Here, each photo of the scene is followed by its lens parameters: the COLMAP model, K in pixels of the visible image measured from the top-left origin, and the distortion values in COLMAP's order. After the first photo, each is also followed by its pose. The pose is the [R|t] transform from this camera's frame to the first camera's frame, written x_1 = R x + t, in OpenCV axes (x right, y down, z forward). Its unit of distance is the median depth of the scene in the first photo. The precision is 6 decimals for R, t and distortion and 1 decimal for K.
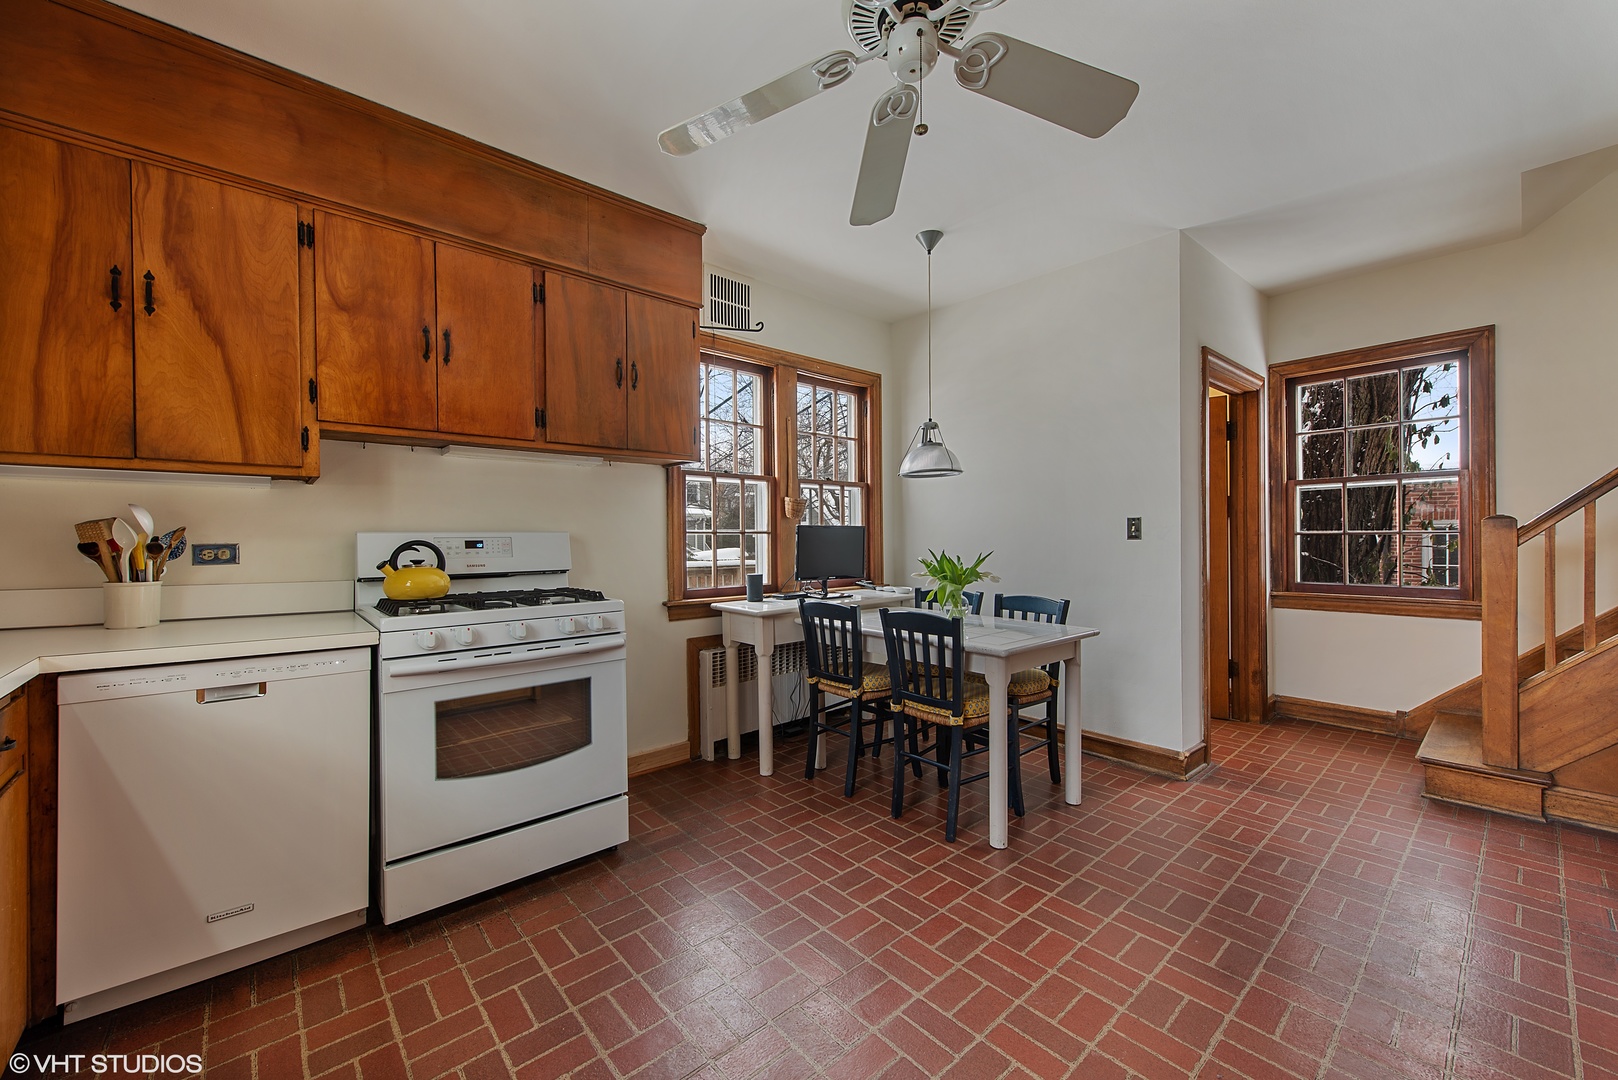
lens RADIAL K [[631.3, 0, 813.3], [0, 631.3, 543.5], [0, 0, 1]] dist [0.006412, -0.000016]
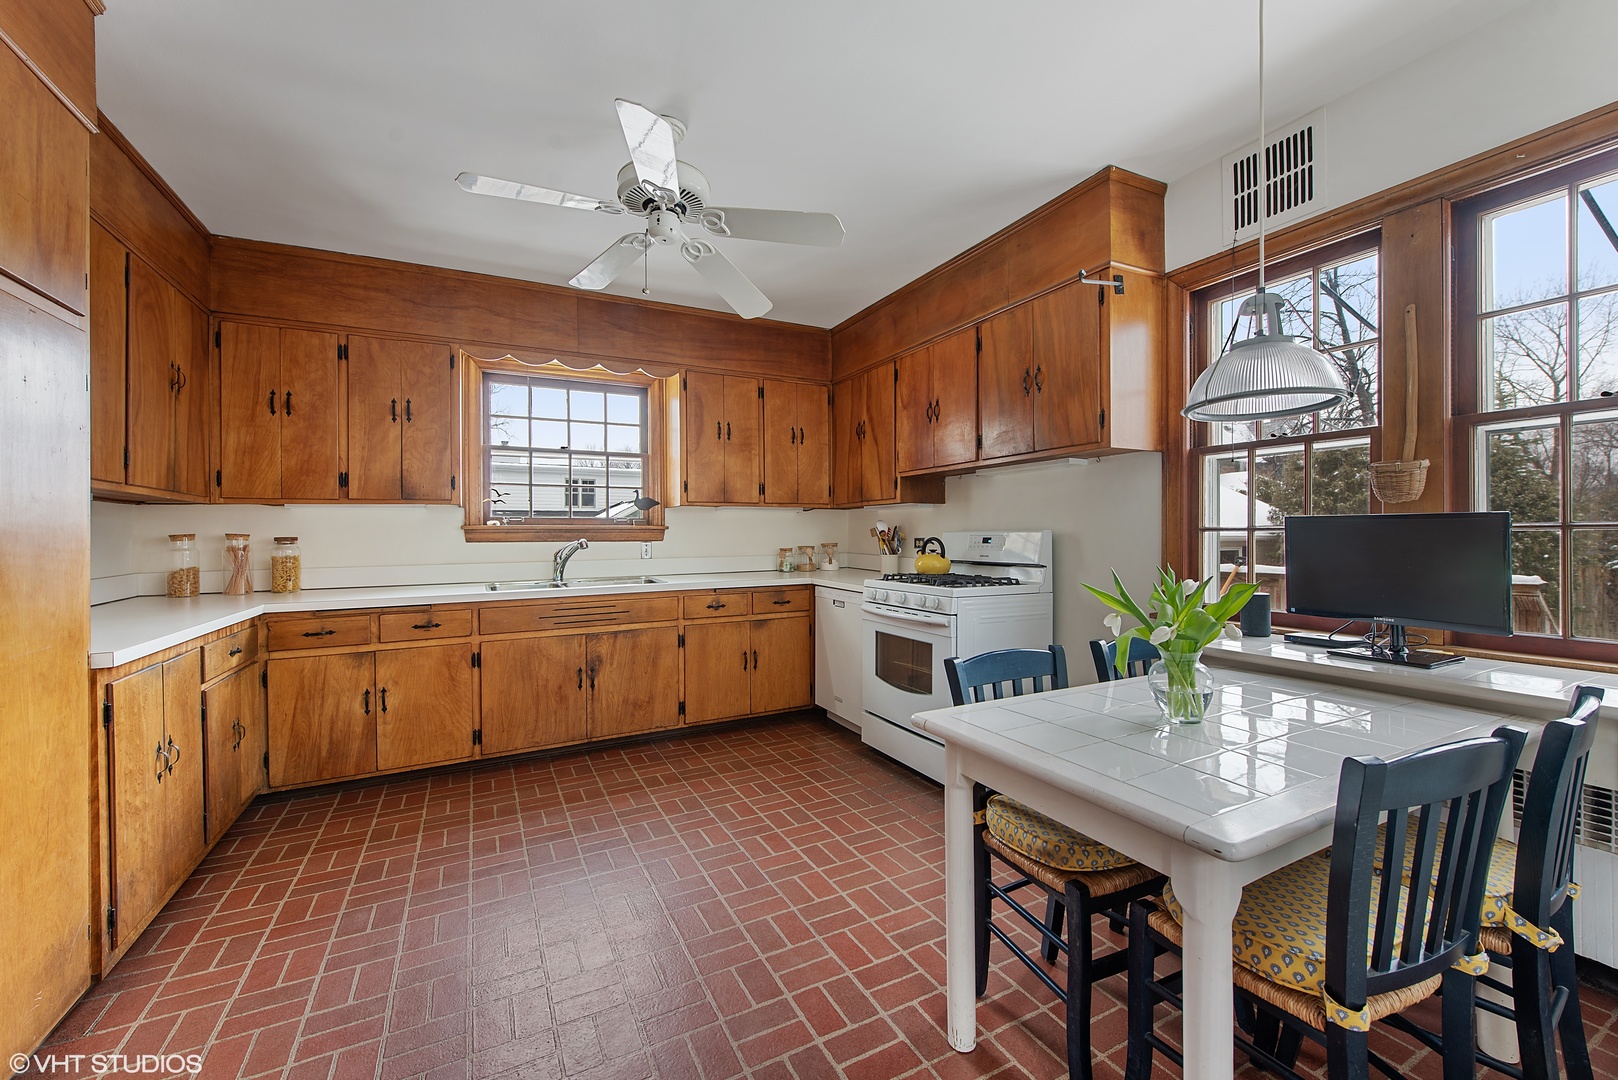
lens RADIAL K [[659.6, 0, 815.7], [0, 659.6, 533.8], [0, 0, 1]] dist [0.002330, 0.000060]
pose [[-0.250676, 0.011723, -0.968000, 1.111932], [0.003801, 0.999931, 0.011126, -0.034886], [0.968064, -0.000891, -0.250703, 1.199264]]
